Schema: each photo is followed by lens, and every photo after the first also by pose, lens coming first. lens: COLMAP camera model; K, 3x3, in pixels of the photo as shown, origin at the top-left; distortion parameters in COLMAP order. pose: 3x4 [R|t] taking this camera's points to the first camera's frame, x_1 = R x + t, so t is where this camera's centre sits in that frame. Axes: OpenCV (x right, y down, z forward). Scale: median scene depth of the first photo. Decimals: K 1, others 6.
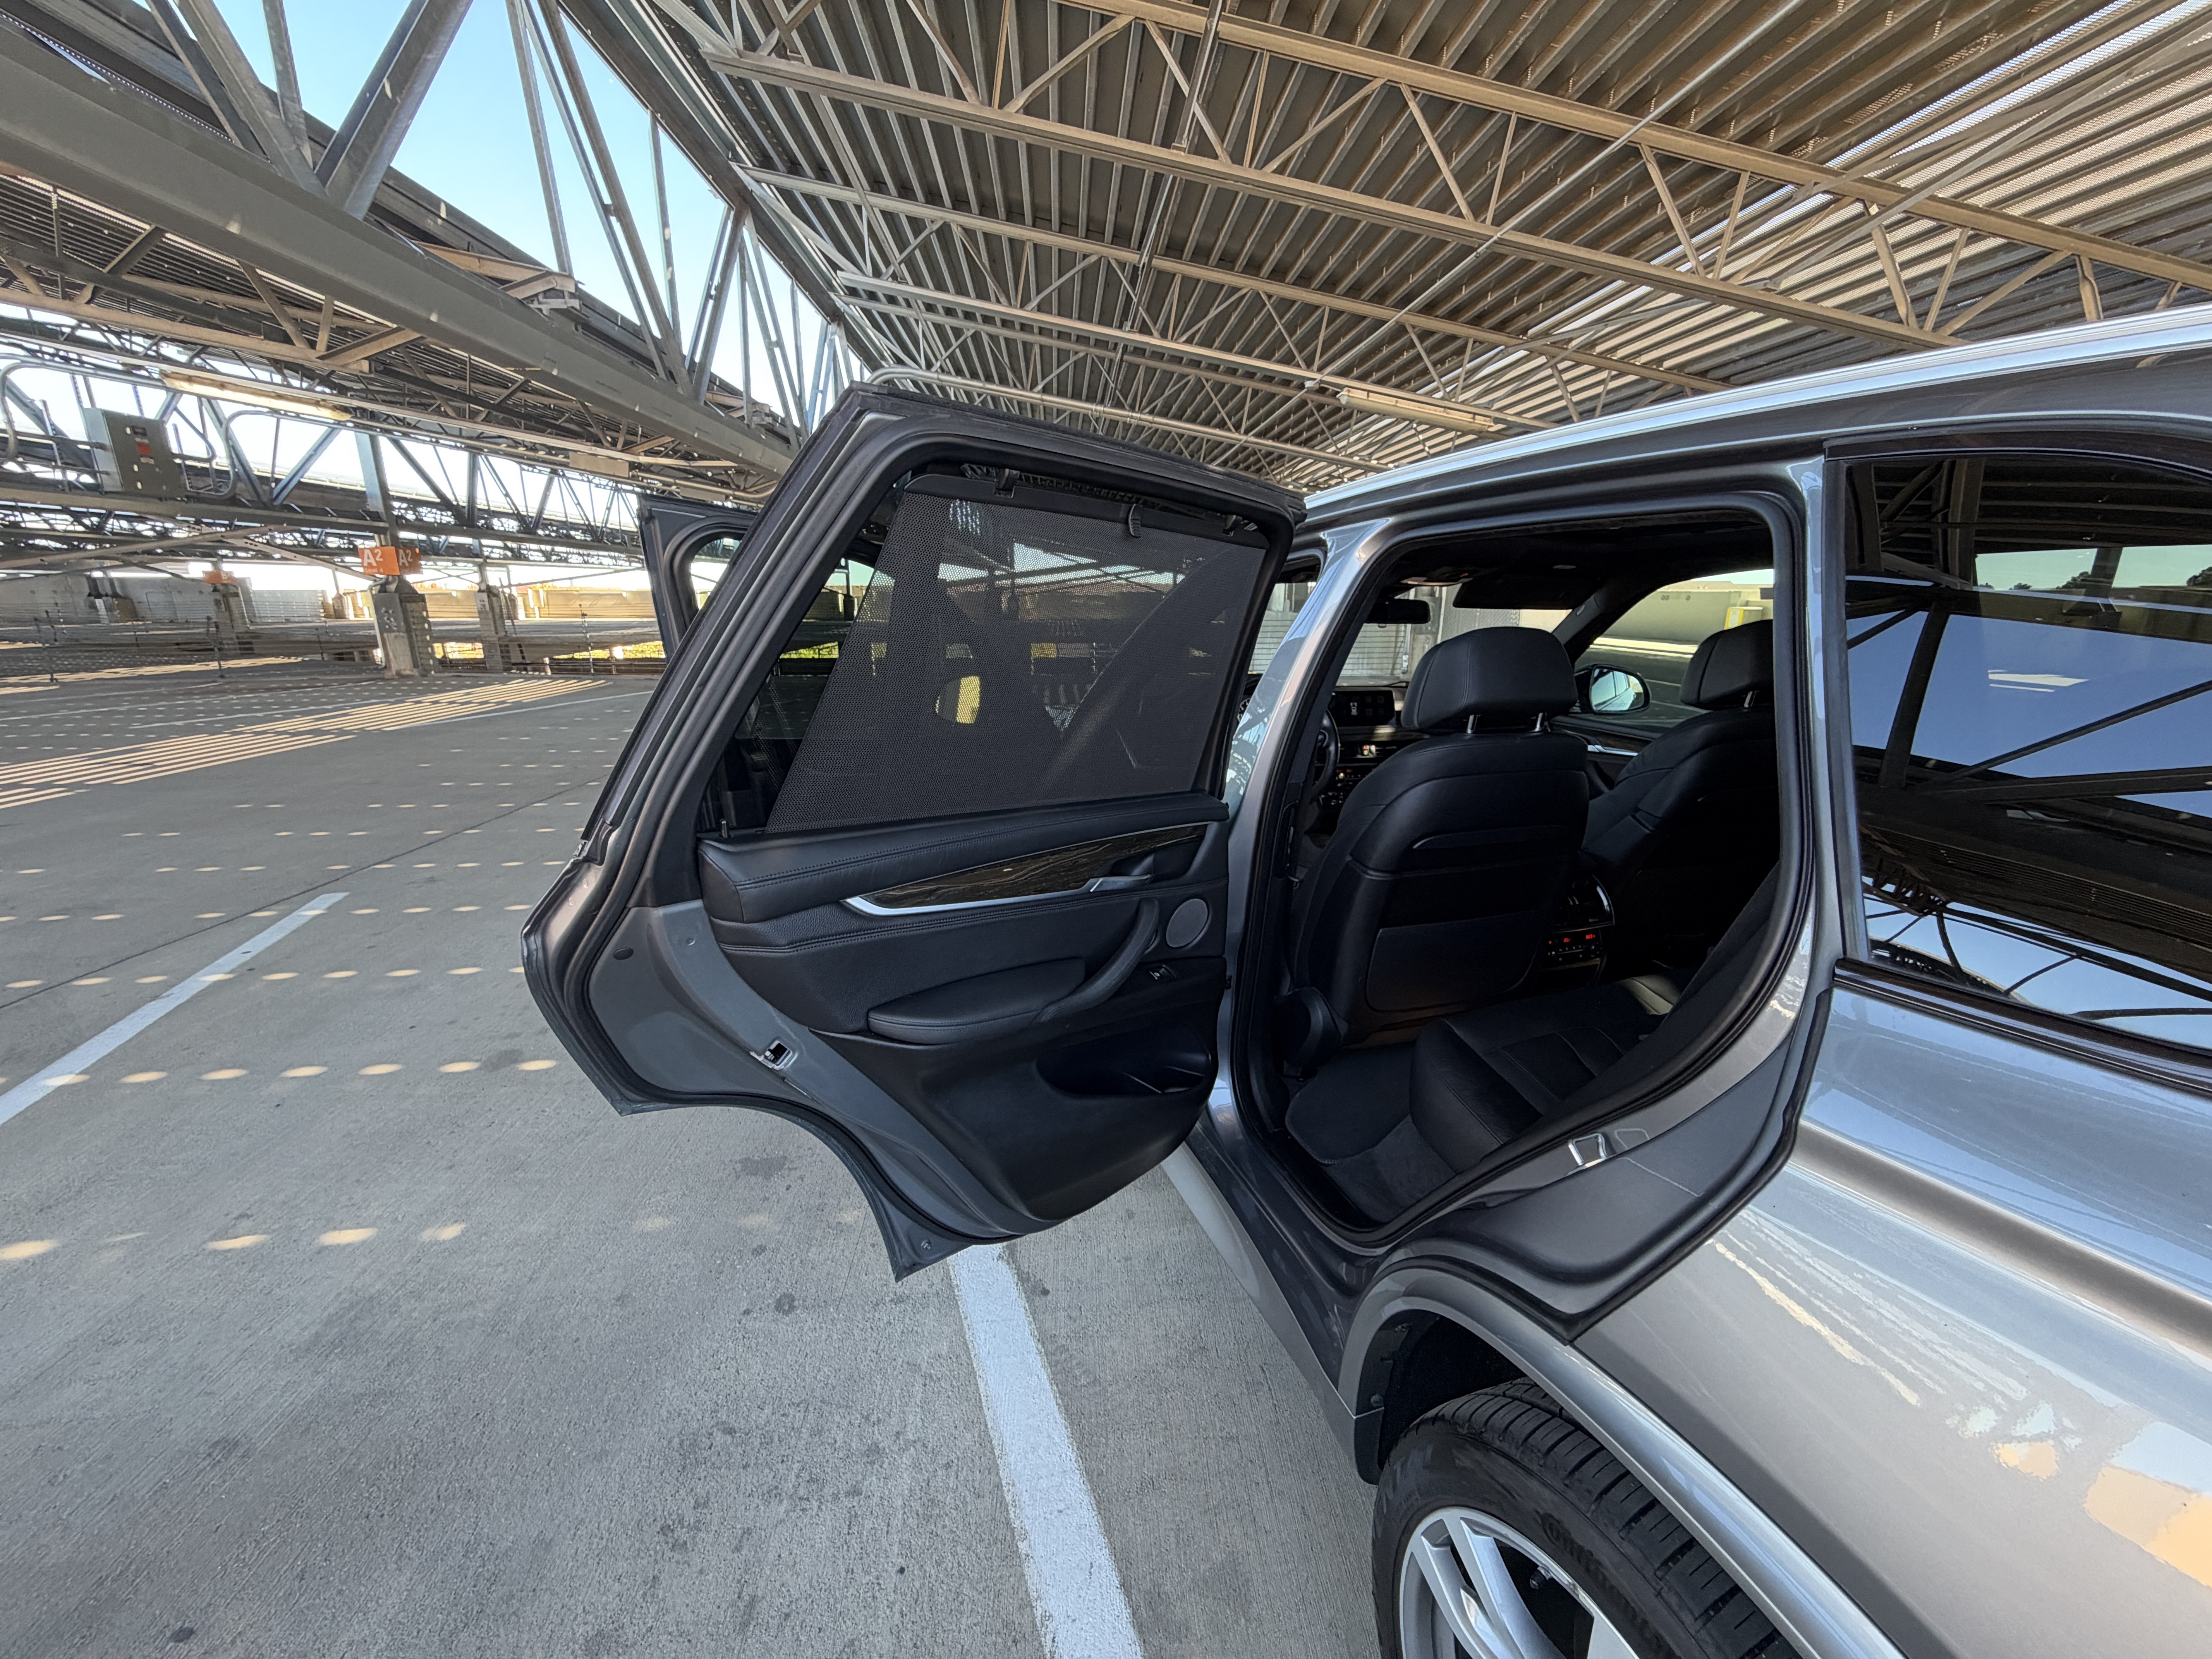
lens RADIAL K [[896.4, 0, 1106.0], [0, 896.4, 829.5], [0, 0, 1]] dist [0.000093, 0.000183]
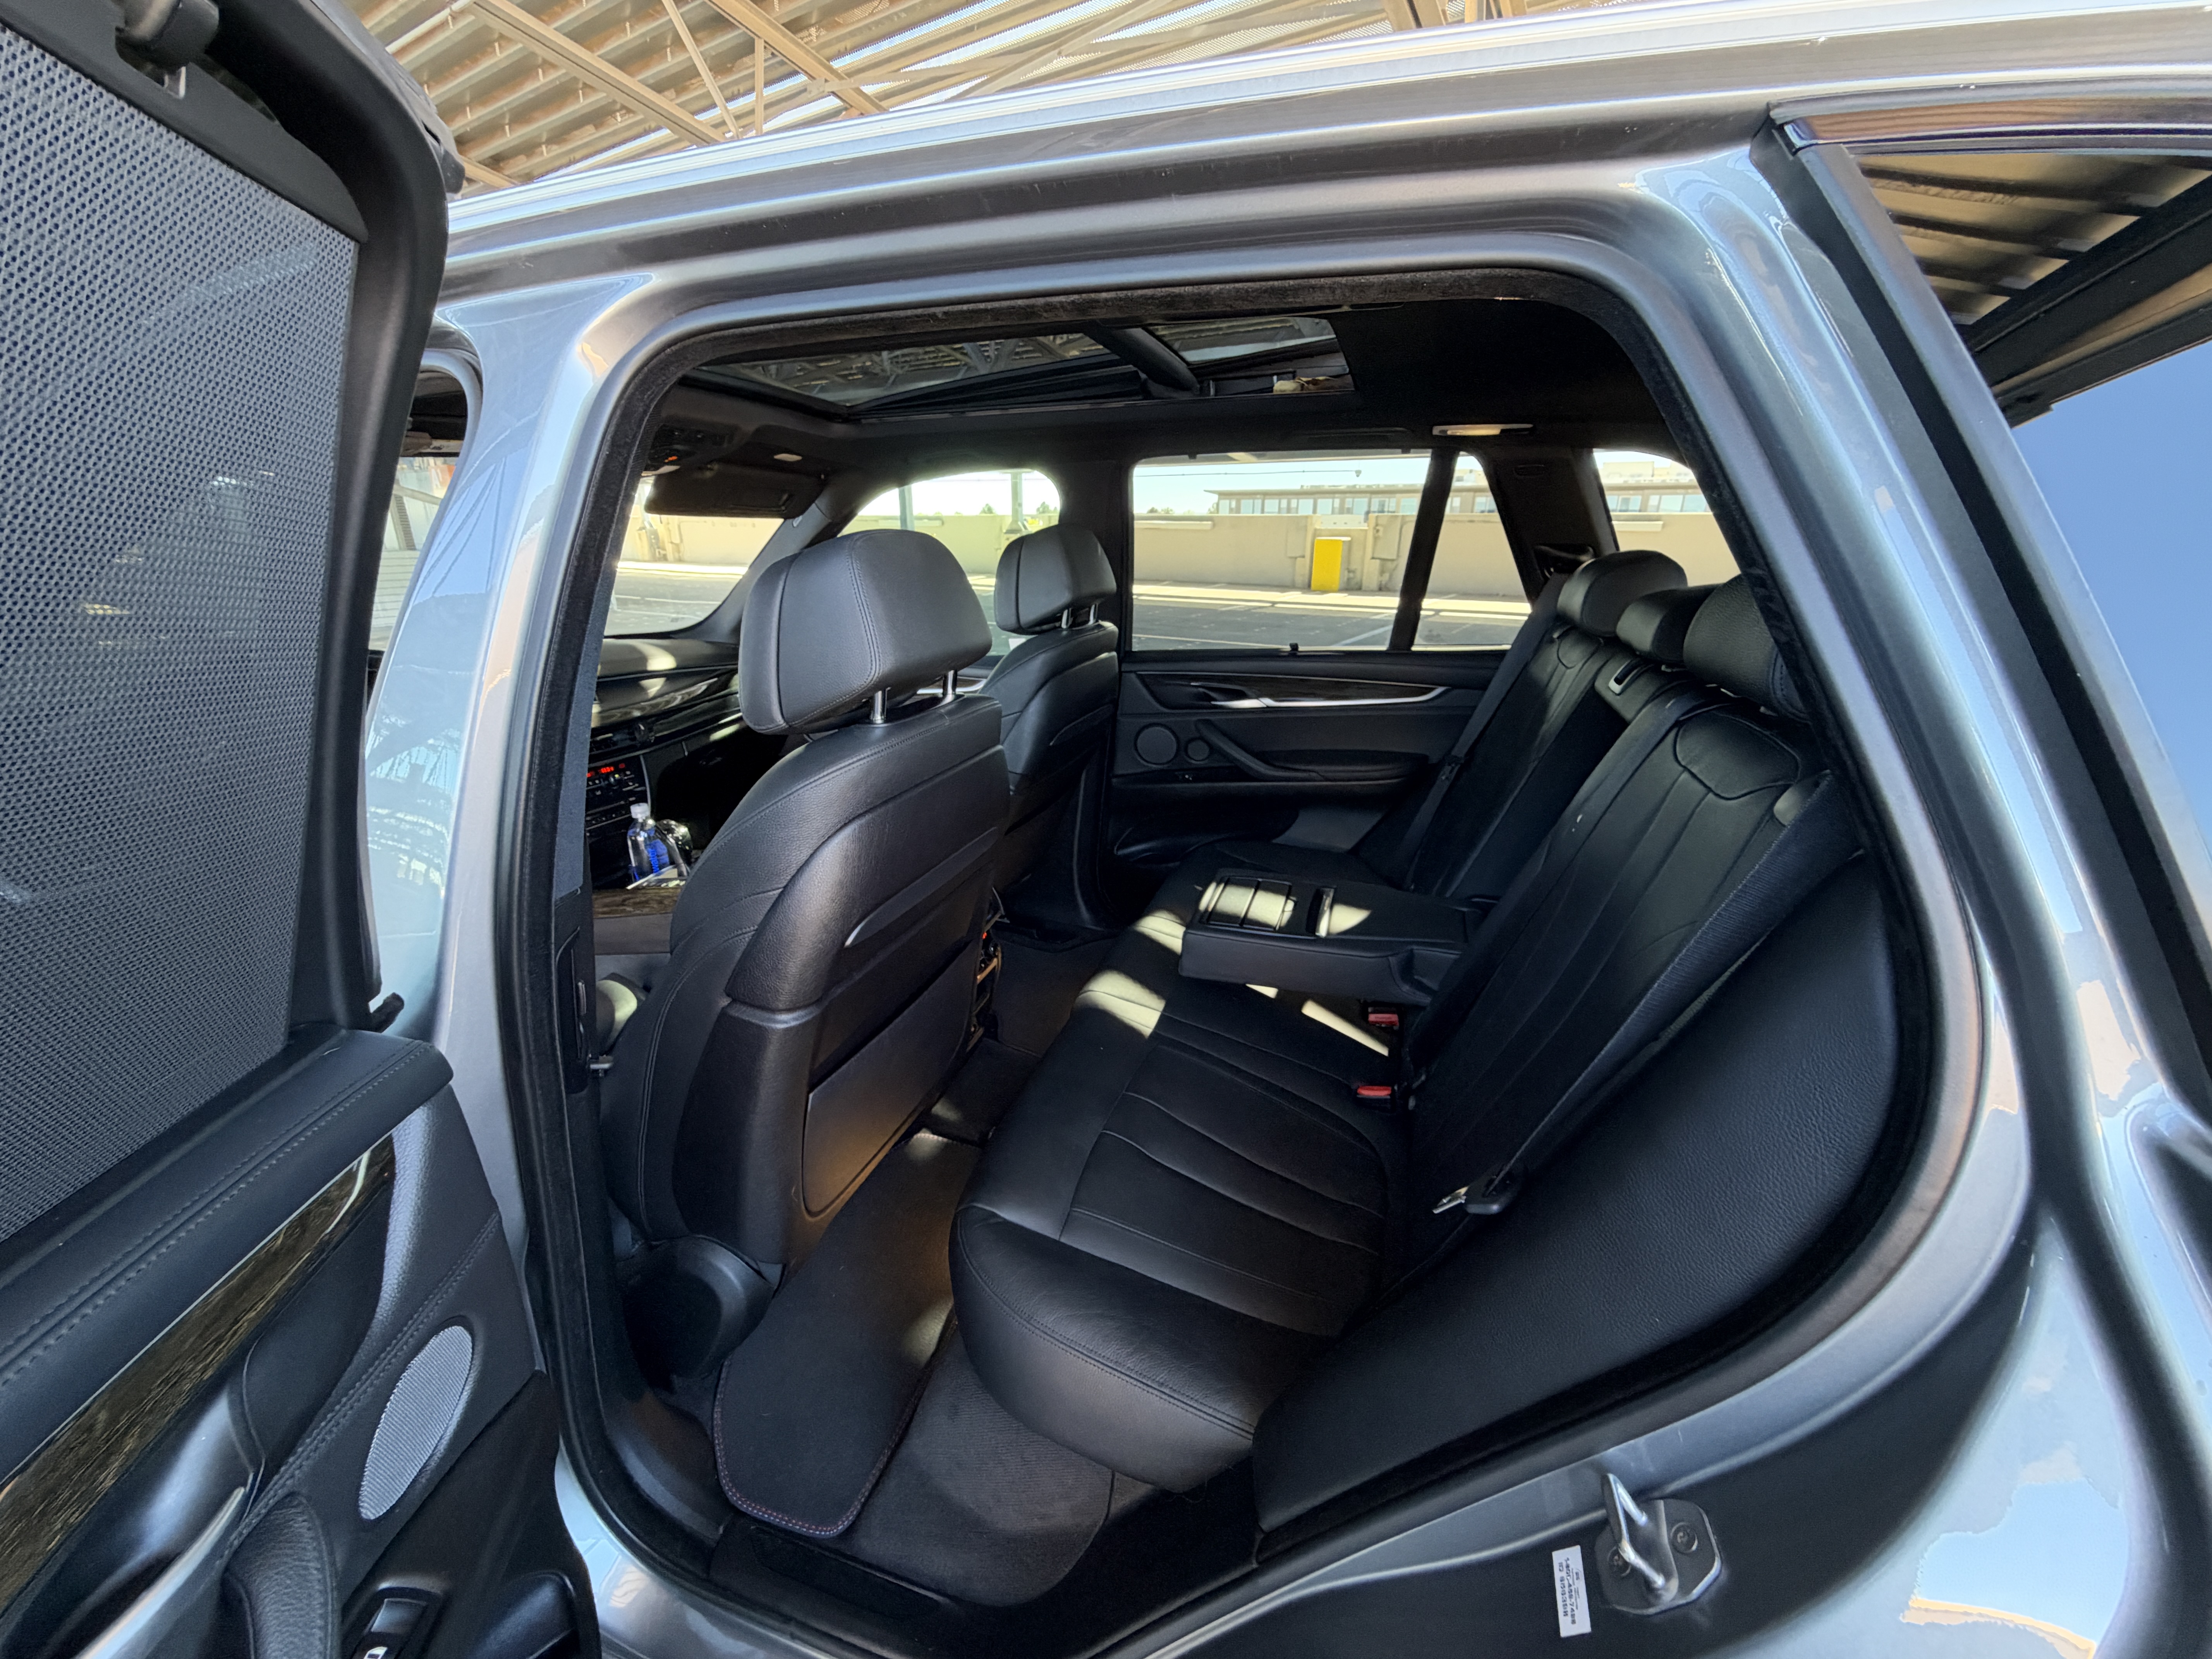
lens RADIAL K [[896.4, 0, 1106.0], [0, 896.4, 829.5], [0, 0, 1]] dist [0.000093, 0.000183]
pose [[0.594144, -0.266073, 0.759077, 0.038801], [0.210735, 0.962232, 0.172337, -0.102189], [-0.776262, 0.057571, 0.627776, 0.497521]]
